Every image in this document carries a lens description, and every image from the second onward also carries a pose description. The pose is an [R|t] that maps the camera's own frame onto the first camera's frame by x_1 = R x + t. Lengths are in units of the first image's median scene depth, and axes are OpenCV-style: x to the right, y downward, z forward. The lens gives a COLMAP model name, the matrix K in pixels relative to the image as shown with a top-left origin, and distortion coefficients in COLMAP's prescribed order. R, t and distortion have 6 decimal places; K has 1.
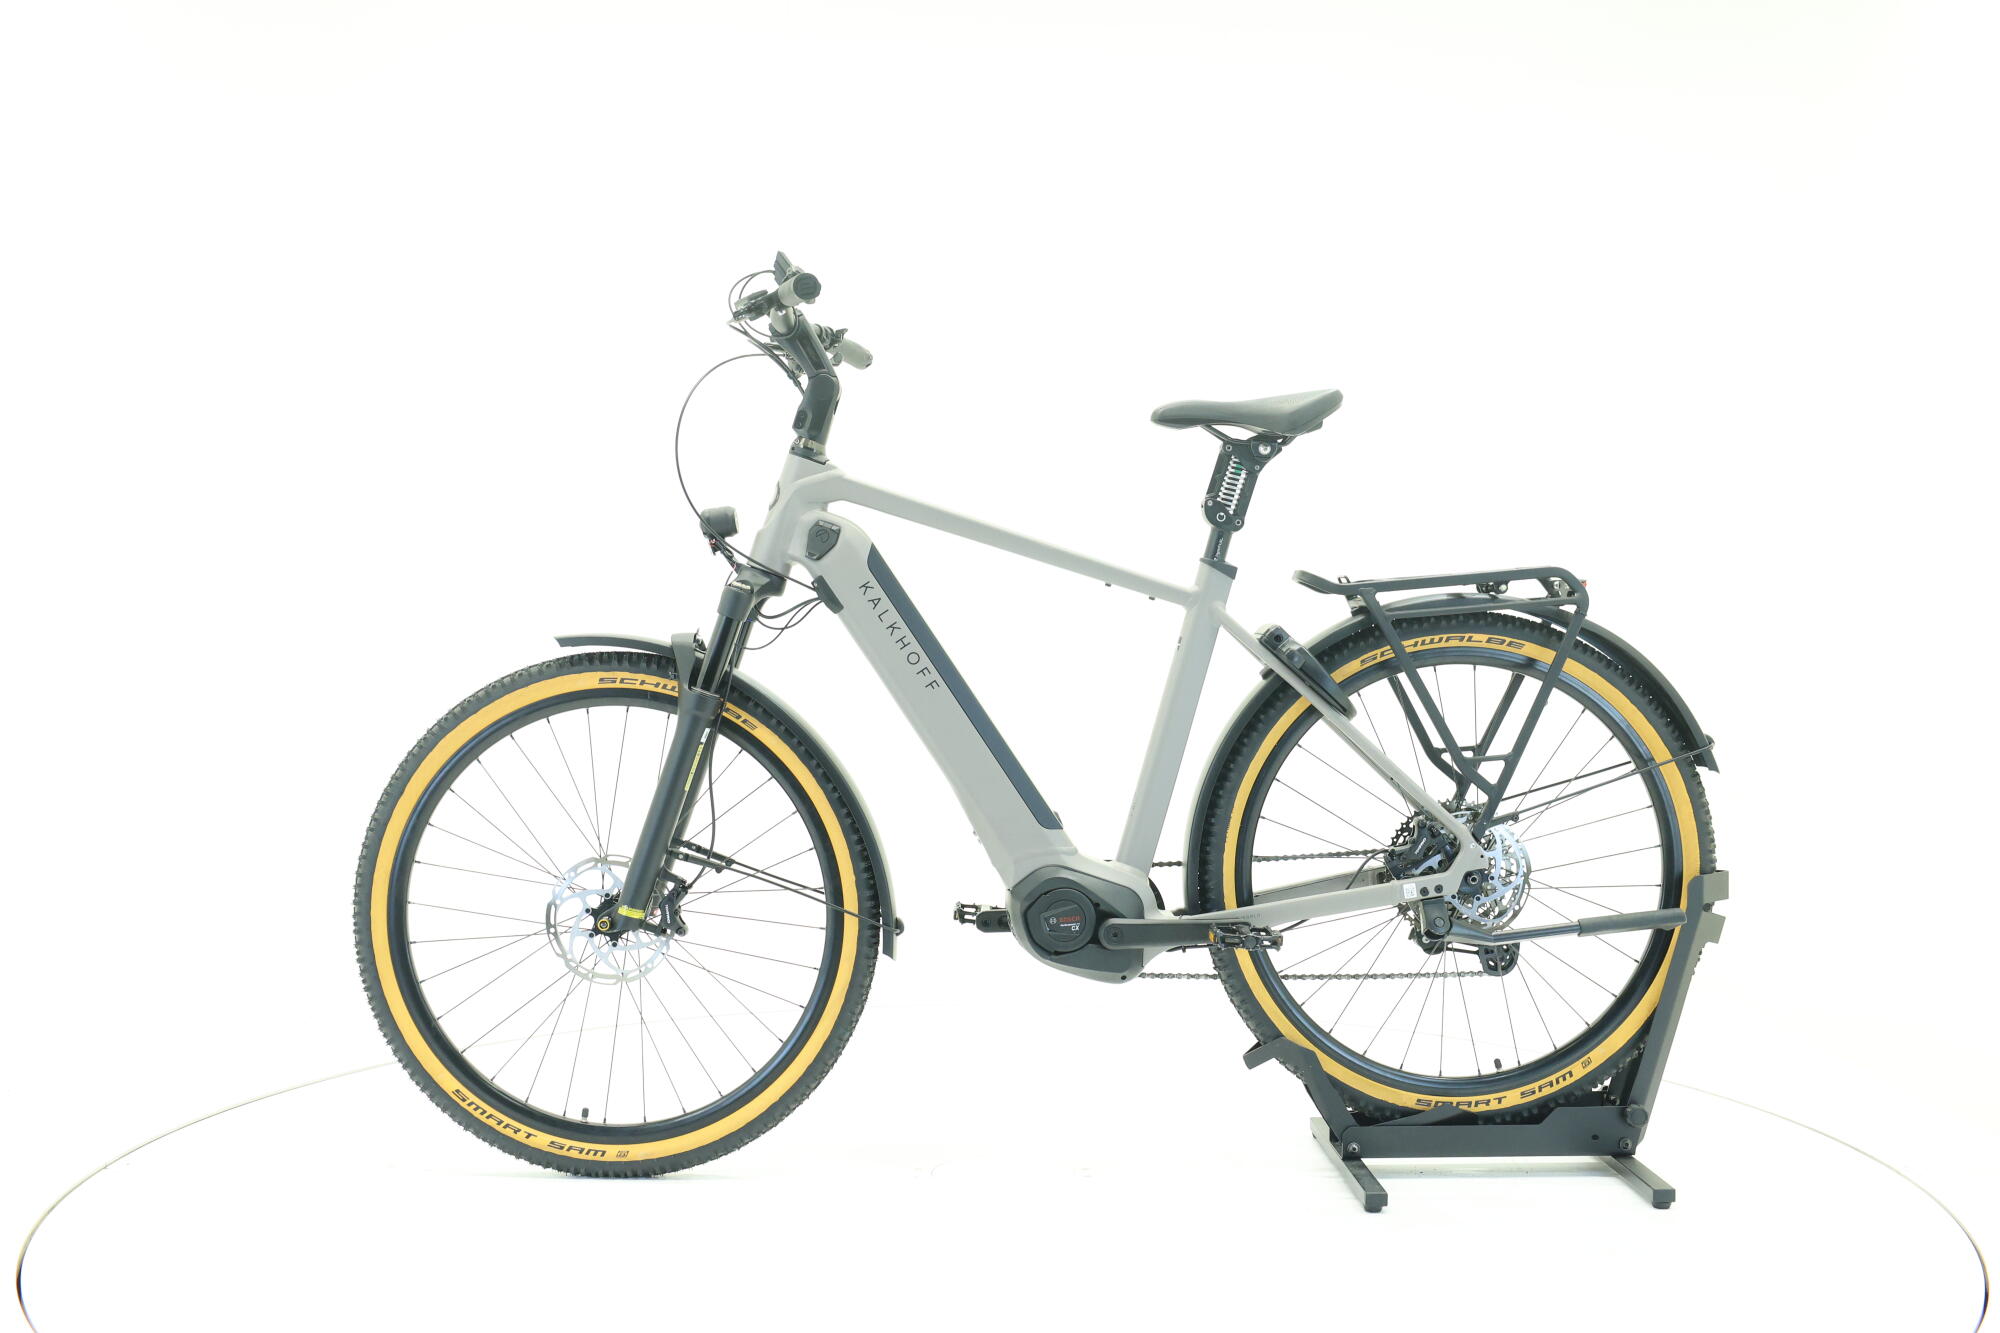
lens RADIAL K [[2130.2, 0, 1001.7], [0, 2130.2, 661.2], [0, 0, 1]] dist [0.013244, 0.000000]
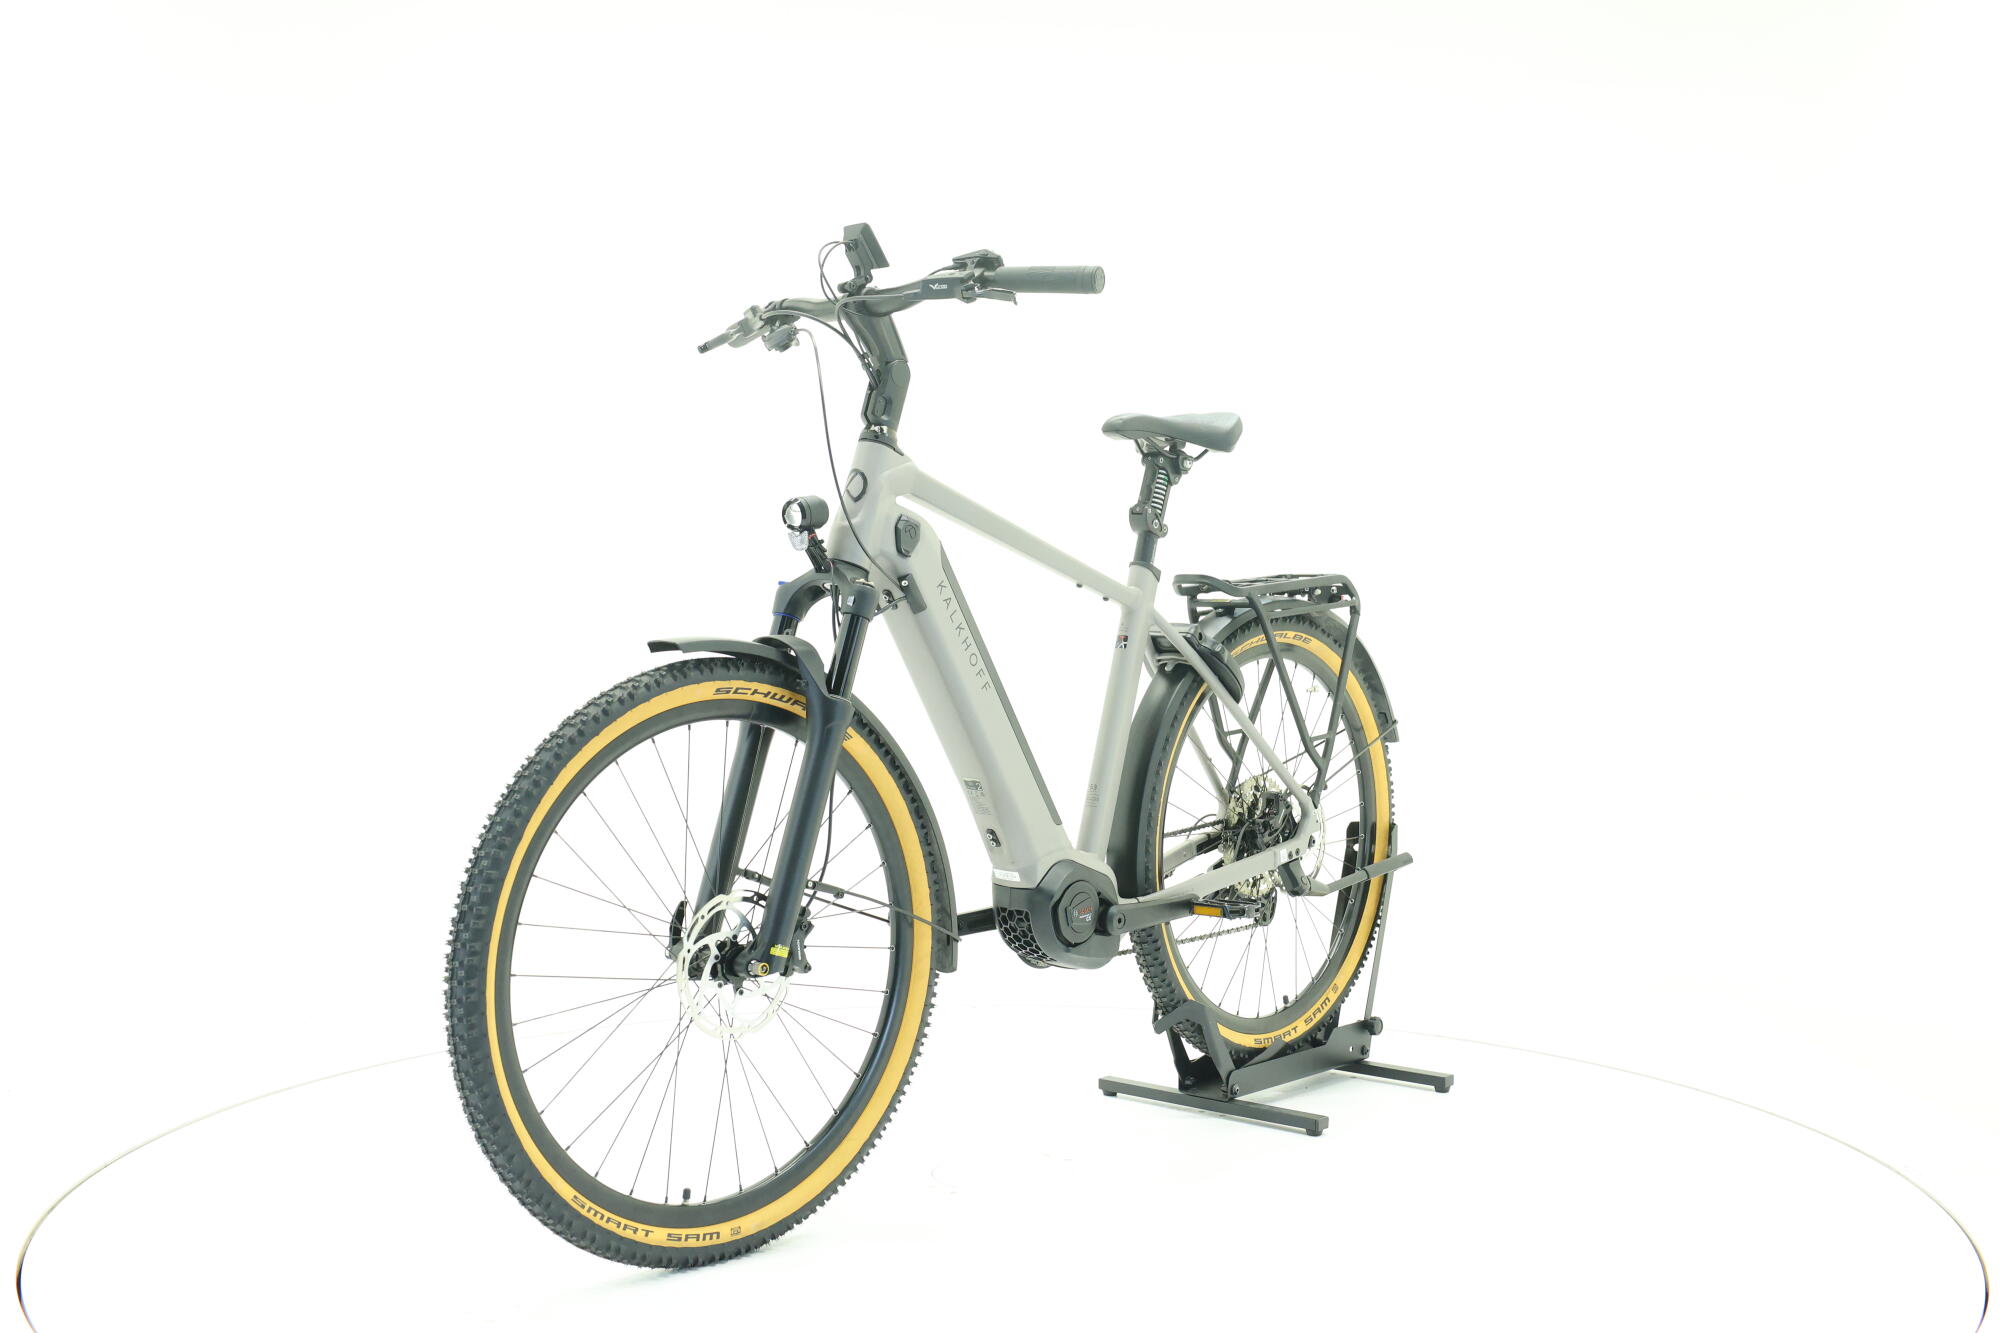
lens RADIAL K [[2130.2, 0, 998.8], [0, 2130.2, 678.4], [0, 0, 1]] dist [0.013244, 0.000000]
pose [[0.688091, -0.022616, 0.725272, -0.726048], [0.008903, 0.999702, 0.022727, -0.014715], [-0.725570, -0.009181, 0.688088, 0.317415]]
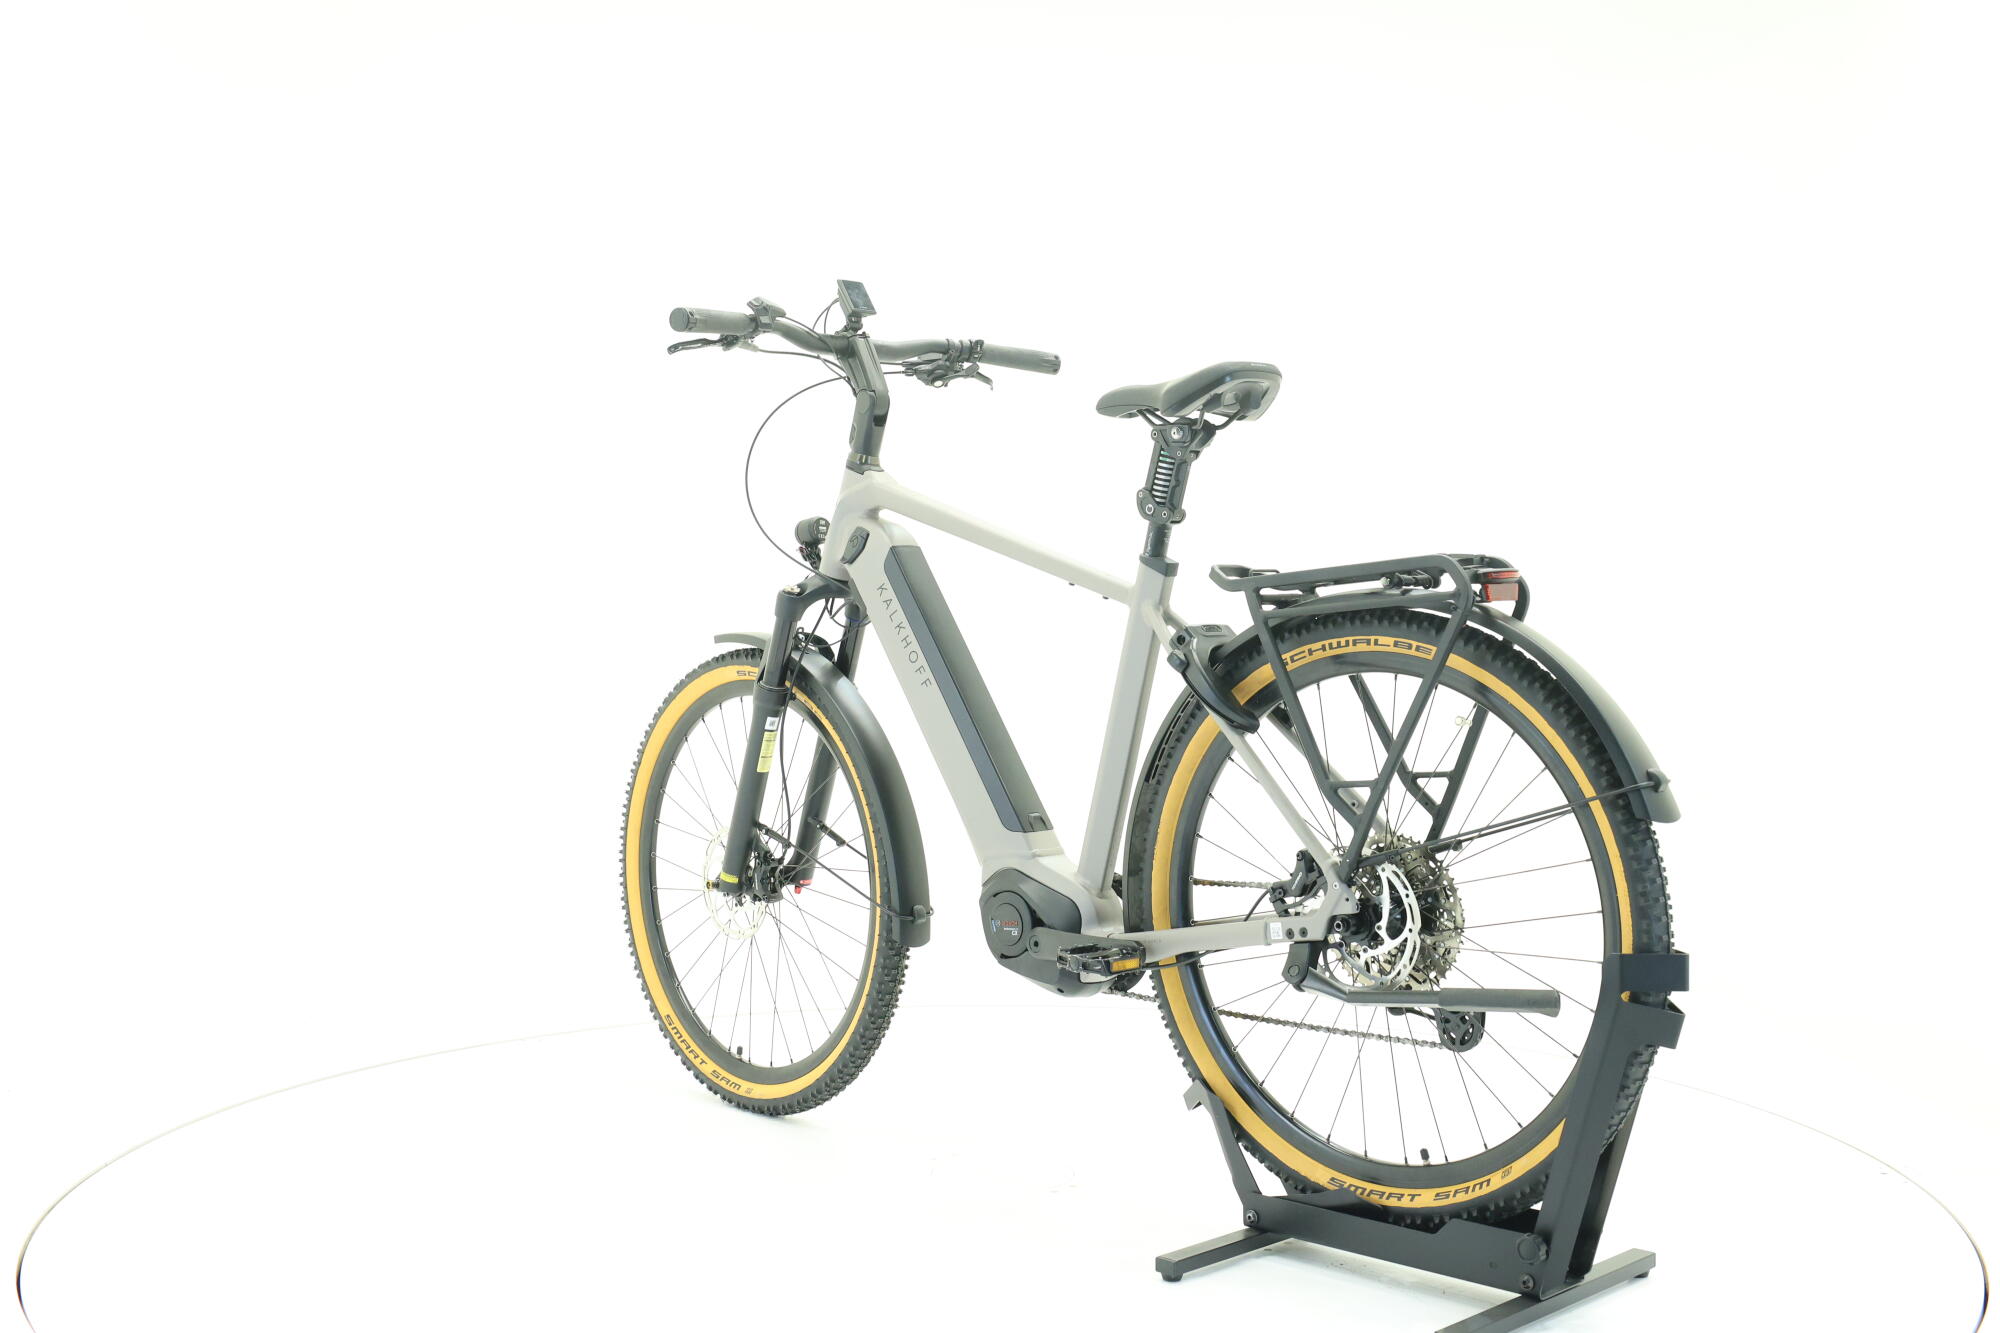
lens RADIAL K [[2130.2, 0, 999.0], [0, 2130.2, 652.2], [0, 0, 1]] dist [0.013244, 0.000000]
pose [[0.684008, 0.009901, -0.729407, 0.732482], [-0.012715, 0.999918, 0.001649, -0.006060], [0.729363, 0.008146, 0.684078, 0.314299]]
